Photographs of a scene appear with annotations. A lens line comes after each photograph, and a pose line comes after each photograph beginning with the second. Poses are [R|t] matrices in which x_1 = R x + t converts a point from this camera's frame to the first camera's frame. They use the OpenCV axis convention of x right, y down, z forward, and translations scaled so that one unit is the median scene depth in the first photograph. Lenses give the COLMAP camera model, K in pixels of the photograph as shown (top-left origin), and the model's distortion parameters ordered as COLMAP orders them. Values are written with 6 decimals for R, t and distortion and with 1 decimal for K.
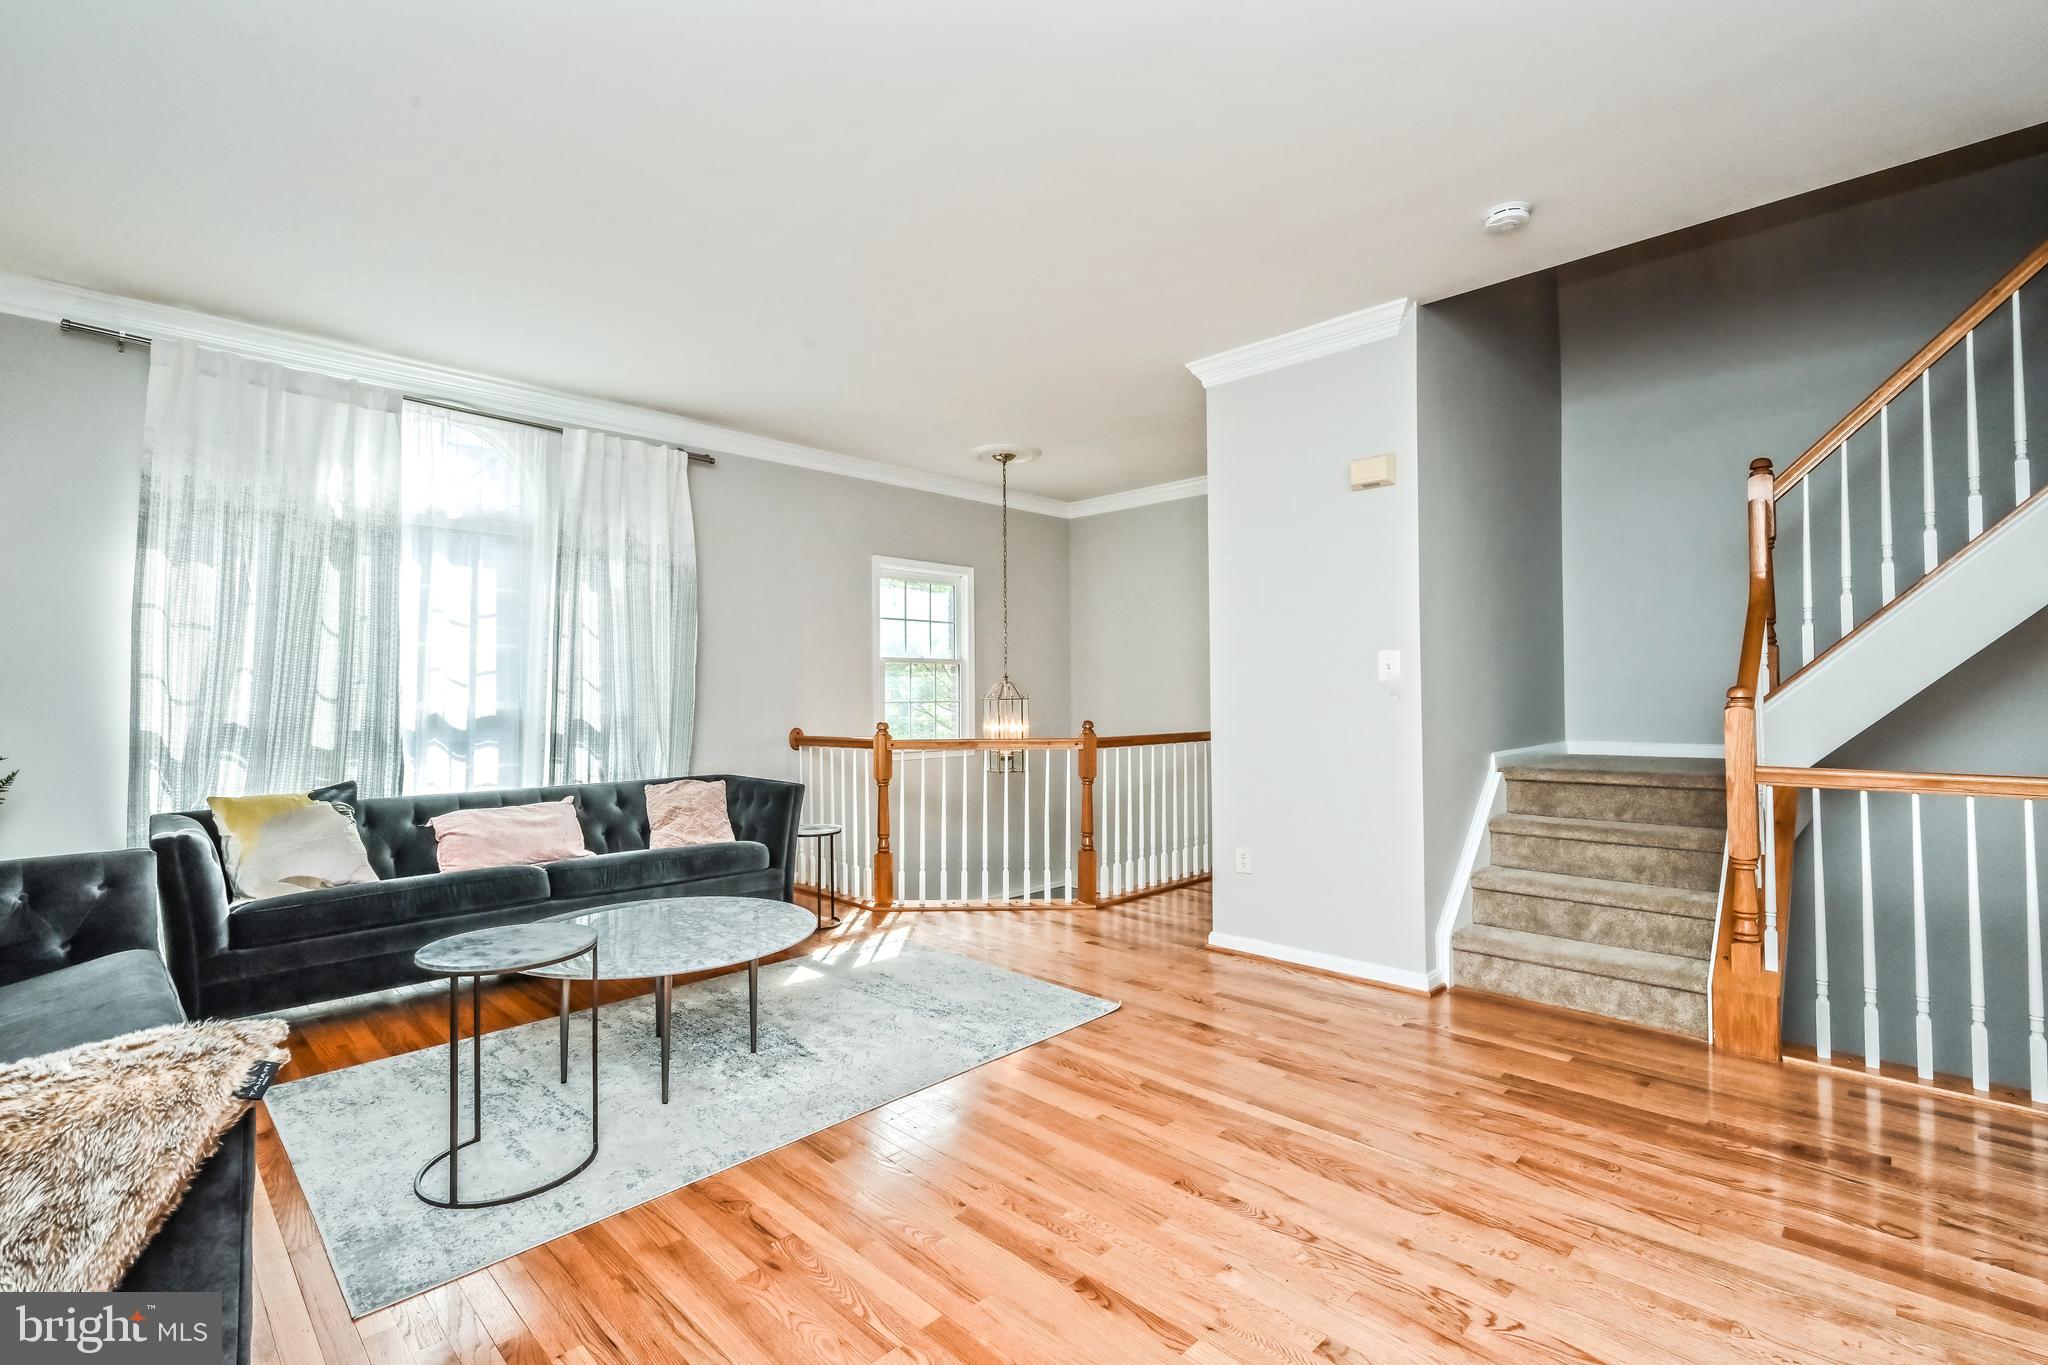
lens RADIAL K [[920.5, 0, 1023.6], [0, 920.5, 693.9], [0, 0, 1]] dist [0.000317, -0.000410]
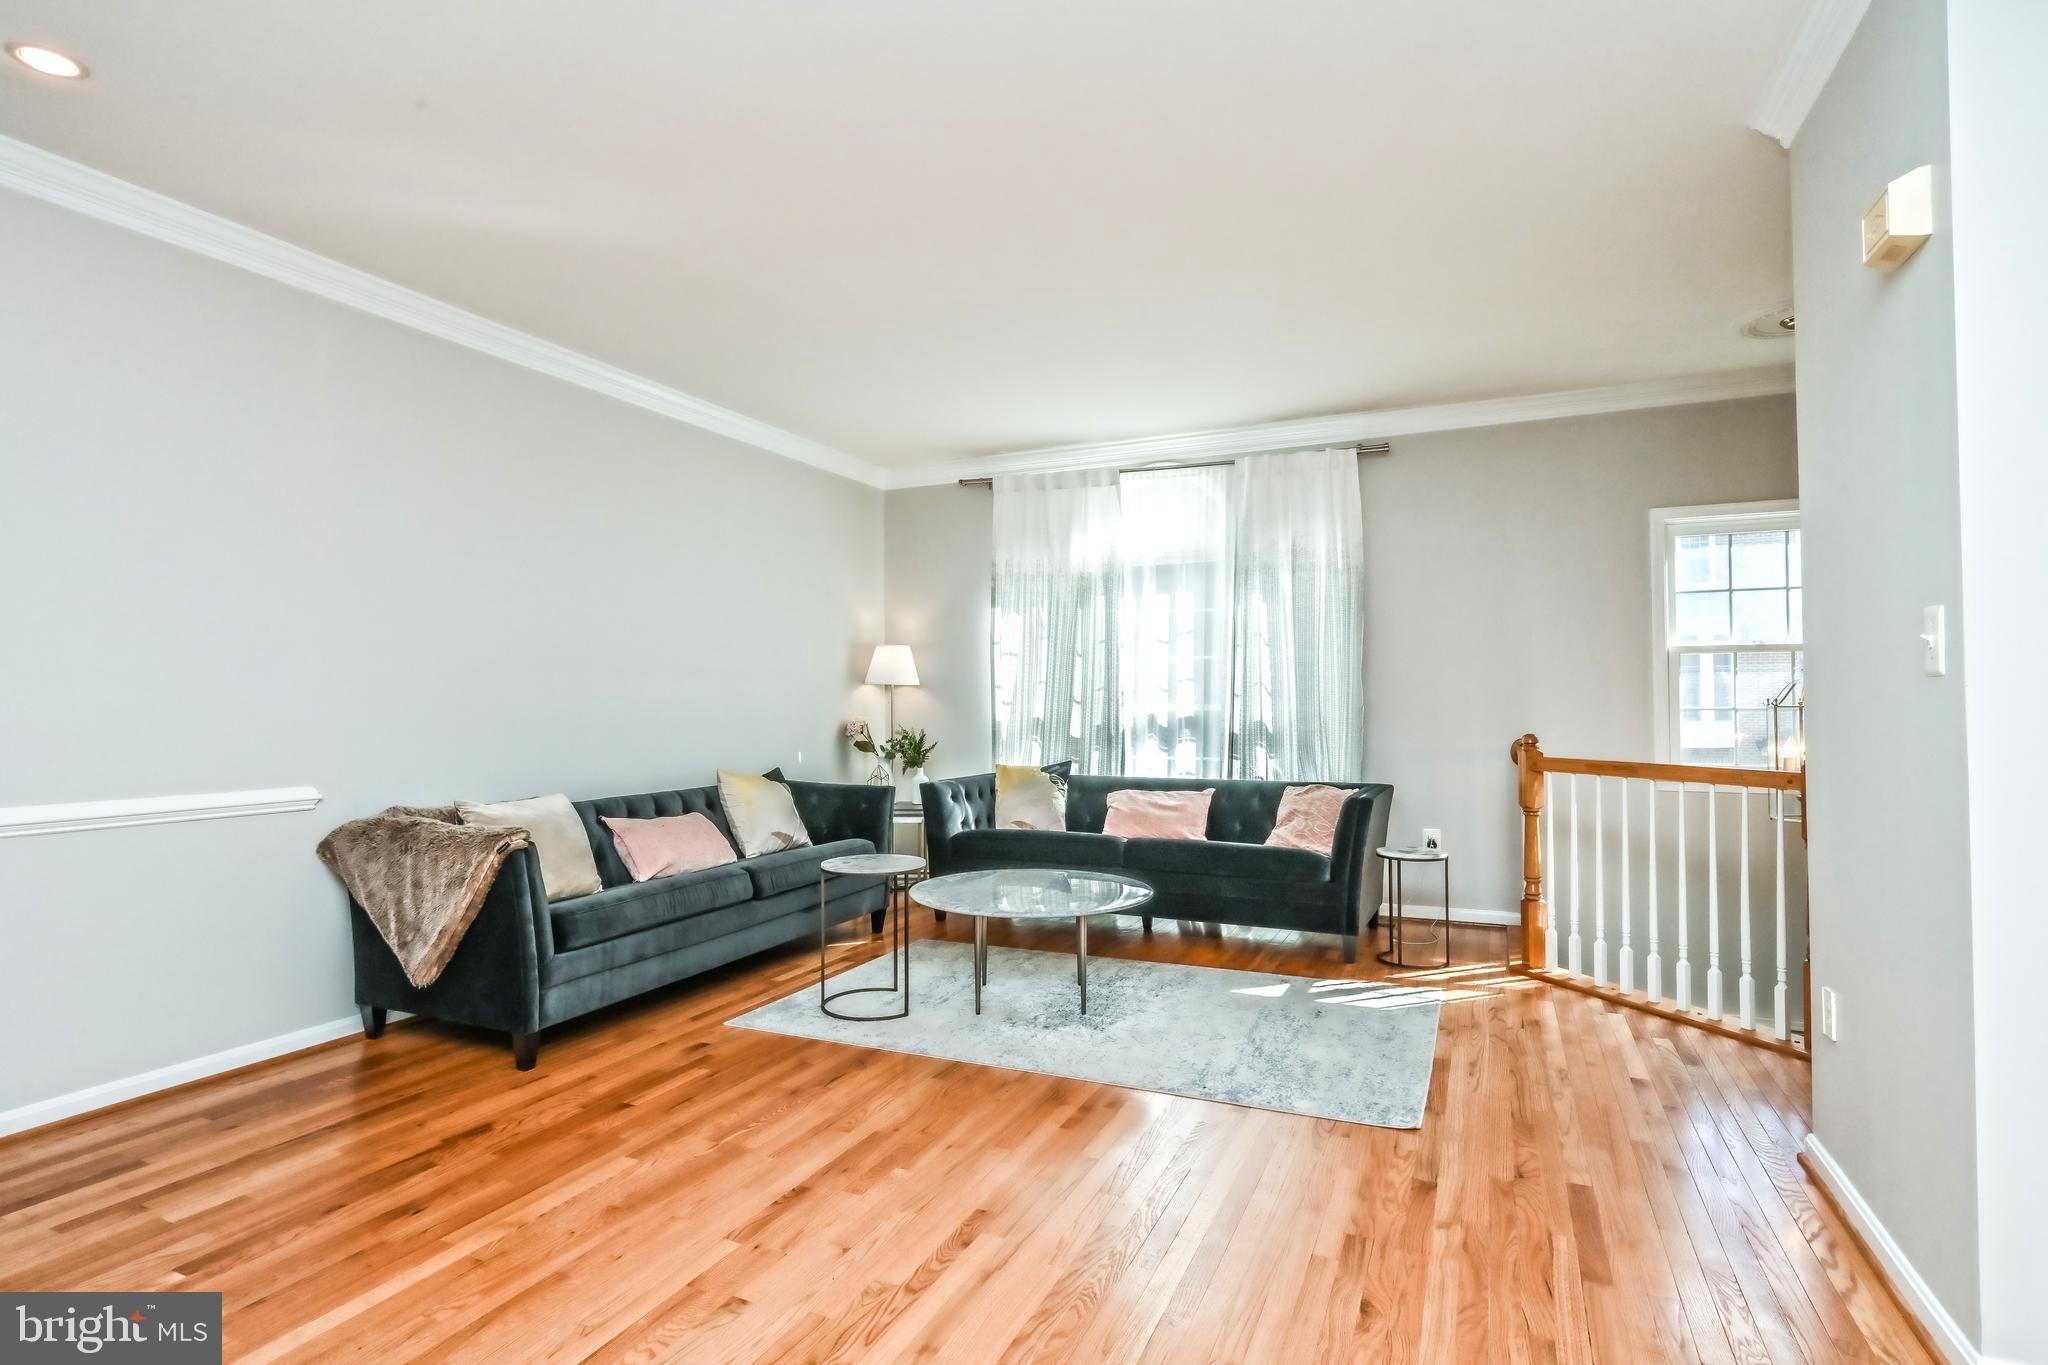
lens RADIAL K [[1030.6, 0, 1024.0], [0, 1030.6, 682.5], [0, 0, 1]] dist [0.020630, -0.000425]
pose [[0.348681, -0.015978, -0.937105, 0.650939], [-0.001476, 0.999844, -0.017597, 0.004471], [0.937240, 0.007519, 0.348603, 0.364724]]
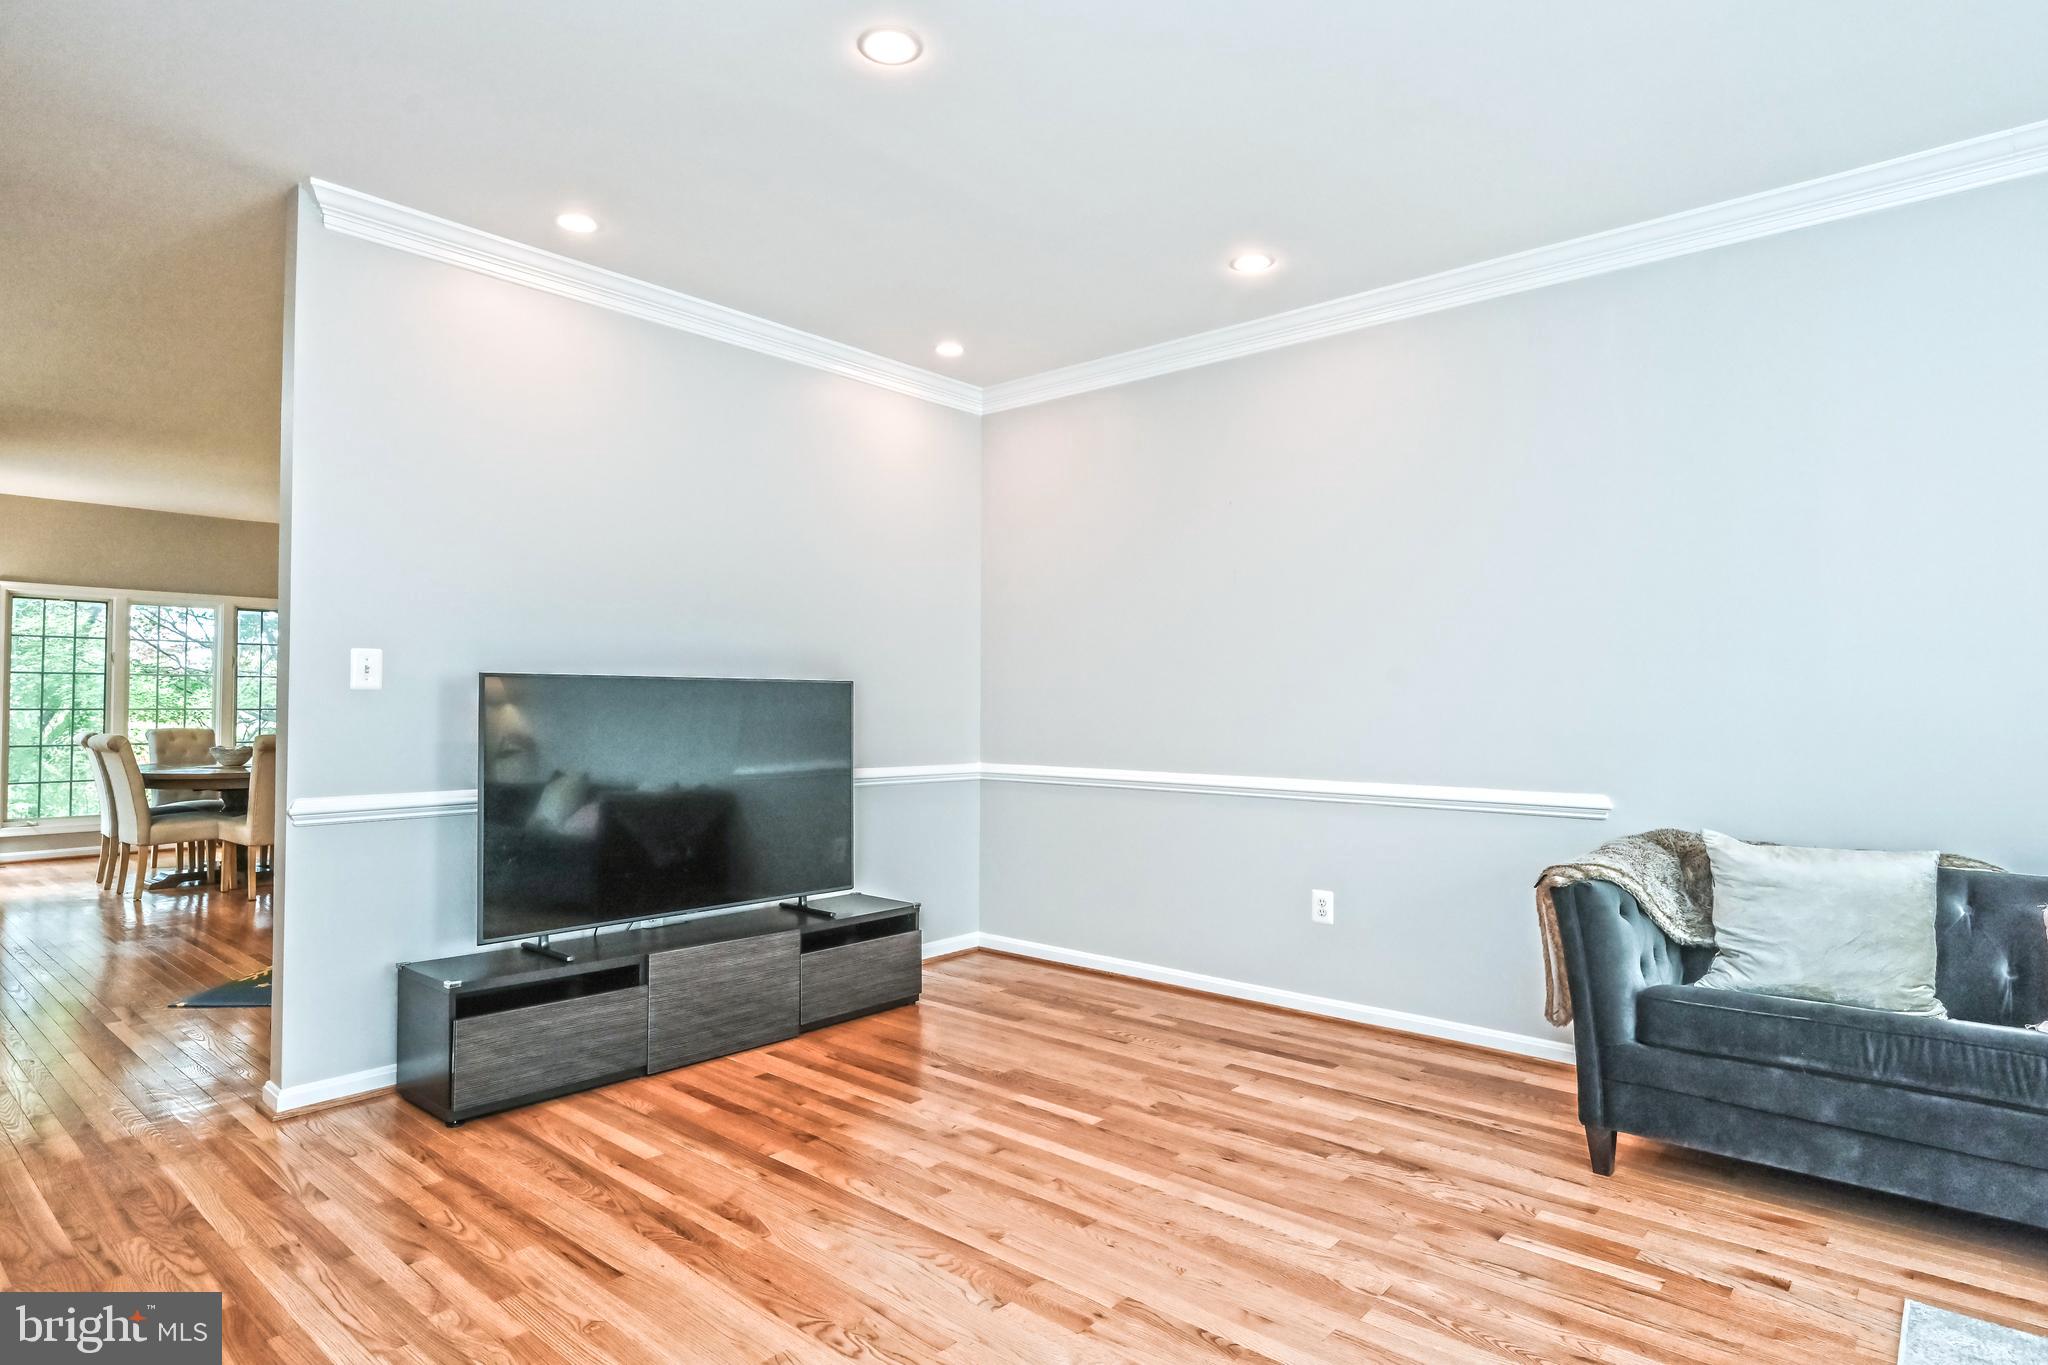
lens RADIAL K [[1133.9, 0, 1024.0], [0, 1133.9, 682.5], [0, 0, 1]] dist [0.000098, 0.000096]
pose [[-0.998173, -0.001683, -0.060394, 0.159318], [-0.000649, 0.999853, -0.017141, 0.002202], [0.060414, -0.017071, -0.998027, 0.956278]]
